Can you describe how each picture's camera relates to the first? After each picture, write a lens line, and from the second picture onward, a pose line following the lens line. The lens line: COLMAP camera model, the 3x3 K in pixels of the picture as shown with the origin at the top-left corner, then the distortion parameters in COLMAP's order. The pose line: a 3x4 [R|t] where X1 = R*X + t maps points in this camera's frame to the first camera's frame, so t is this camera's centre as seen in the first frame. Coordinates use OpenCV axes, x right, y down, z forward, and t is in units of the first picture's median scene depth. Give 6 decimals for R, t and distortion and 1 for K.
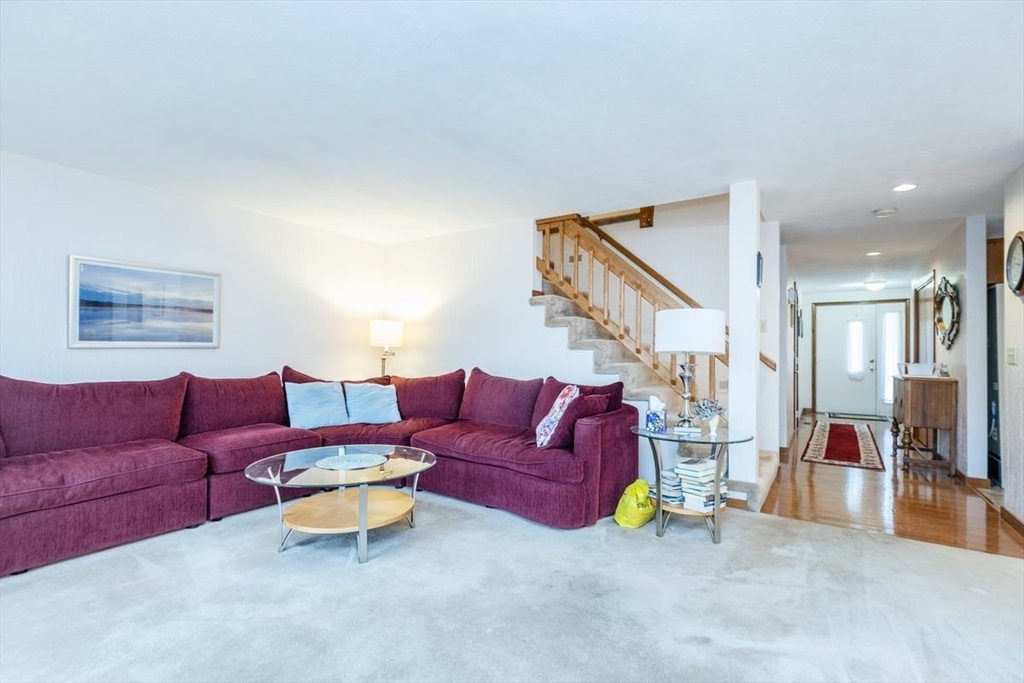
lens RADIAL K [[471.3, 0, 517.9], [0, 471.3, 351.7], [0, 0, 1]] dist [0.002330, -0.000464]
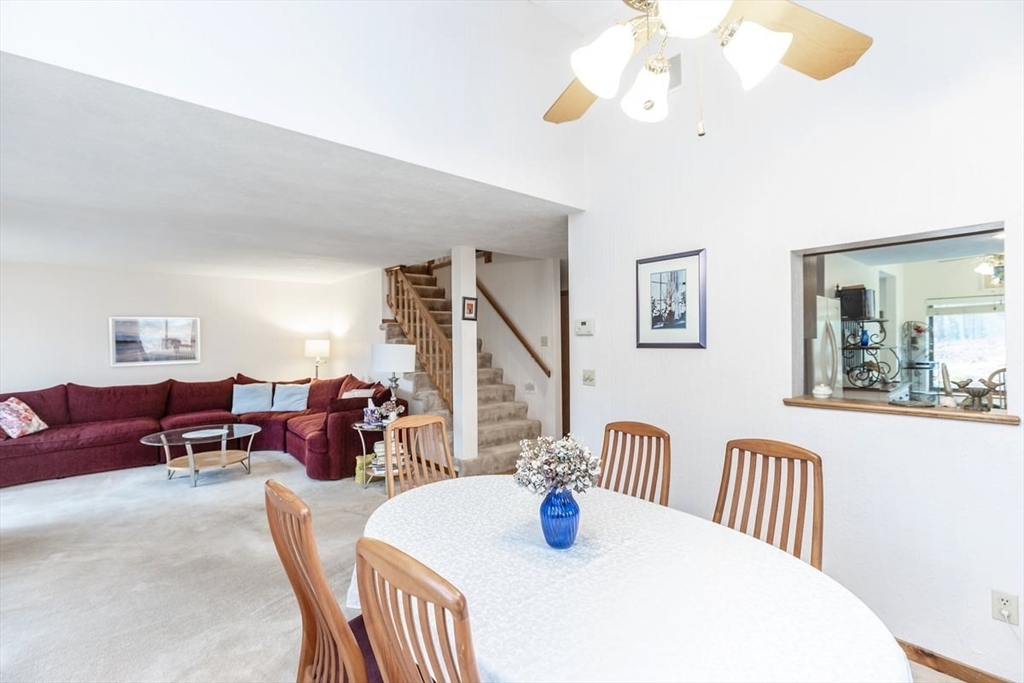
lens RADIAL K [[471.3, 0, 516.5], [0, 471.3, 337.7], [0, 0, 1]] dist [0.002330, -0.000464]
pose [[0.956918, -0.018250, -0.289783, 0.995285], [0.019192, 0.999816, 0.000409, -0.082440], [0.289722, -0.005953, 0.957092, -0.280666]]
